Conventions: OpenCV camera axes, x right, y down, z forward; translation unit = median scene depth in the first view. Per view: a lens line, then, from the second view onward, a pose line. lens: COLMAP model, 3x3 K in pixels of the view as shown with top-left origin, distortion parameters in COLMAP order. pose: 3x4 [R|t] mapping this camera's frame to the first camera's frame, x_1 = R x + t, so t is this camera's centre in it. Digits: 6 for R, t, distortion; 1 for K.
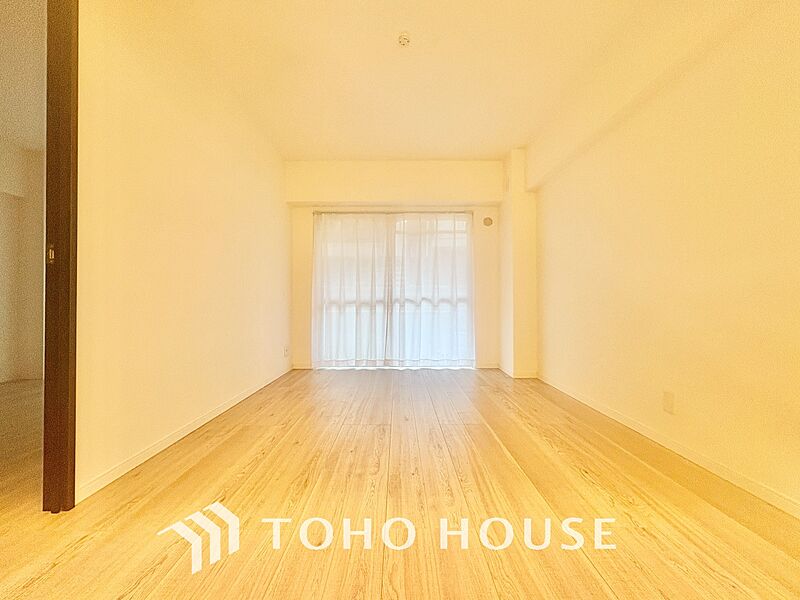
lens RADIAL K [[317.3, 0, 400.6], [0, 317.3, 300.3], [0, 0, 1]] dist [-0.000683, 0.000145]
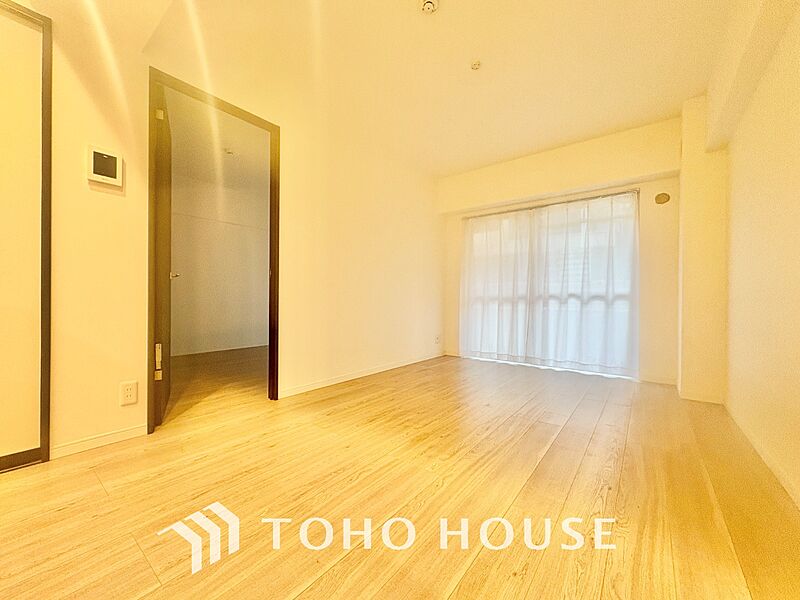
lens RADIAL K [[319.6, 0, 402.4], [0, 319.6, 298.5], [0, 0, 1]] dist [0.001882, 0.000096]
pose [[0.788093, 0.008831, -0.615493, 0.263389], [-0.005571, 0.999958, 0.007214, 0.000132], [0.615531, -0.002257, 0.788110, -0.029565]]
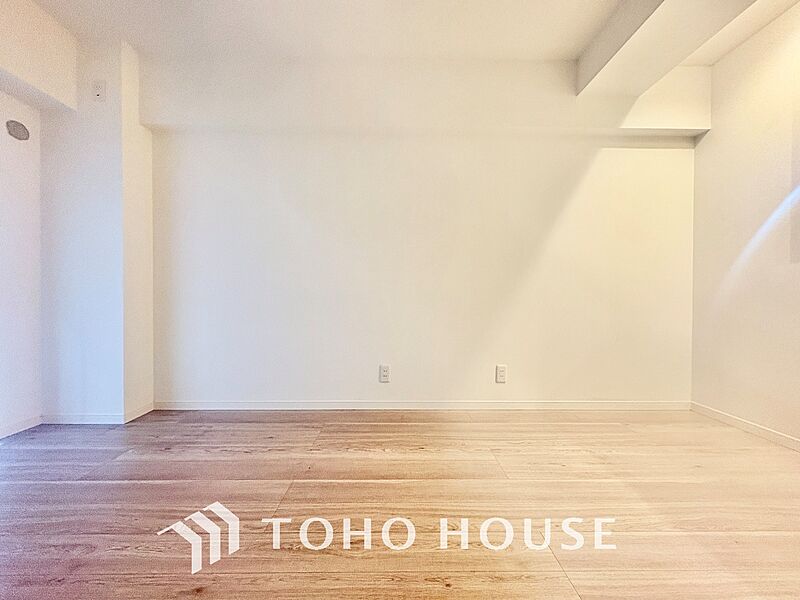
lens RADIAL K [[319.6, 0, 402.4], [0, 319.6, 298.5], [0, 0, 1]] dist [0.001882, 0.000096]
pose [[-0.003889, -0.000475, 0.999992, -0.217858], [-0.012507, 0.999922, 0.000426, 0.002735], [-0.999914, -0.012505, -0.003894, 0.422479]]
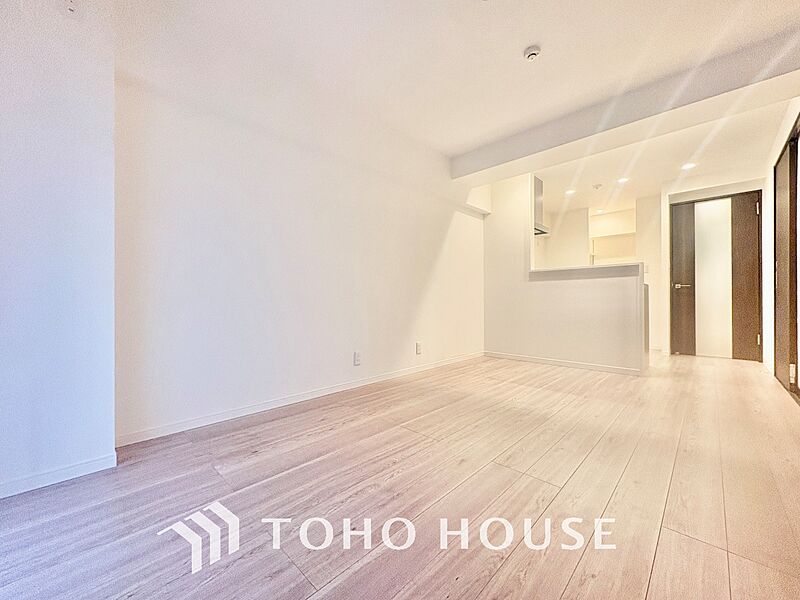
lens RADIAL K [[317.3, 0, 400.6], [0, 317.3, 300.3], [0, 0, 1]] dist [-0.000683, 0.000145]
pose [[-0.708083, 0.001707, 0.706127, -0.219577], [-0.000993, 0.999994, -0.003413, 0.009545], [-0.706129, -0.003118, -0.708077, 0.910297]]
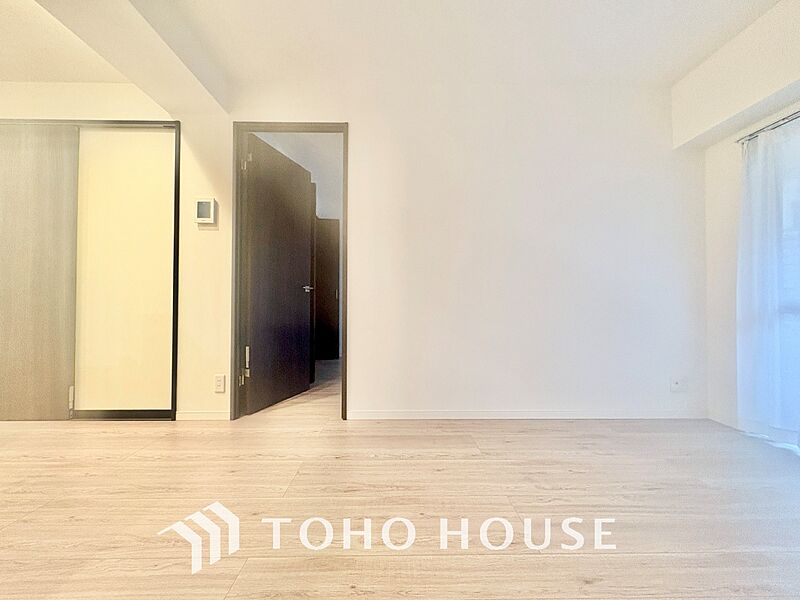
lens RADIAL K [[319.6, 0, 402.4], [0, 319.6, 298.5], [0, 0, 1]] dist [0.001882, 0.000096]
pose [[0.005240, -0.026295, -0.999640, 0.257329], [0.006403, 0.999635, -0.026261, 0.004684], [0.999966, -0.006263, 0.005407, 0.424783]]
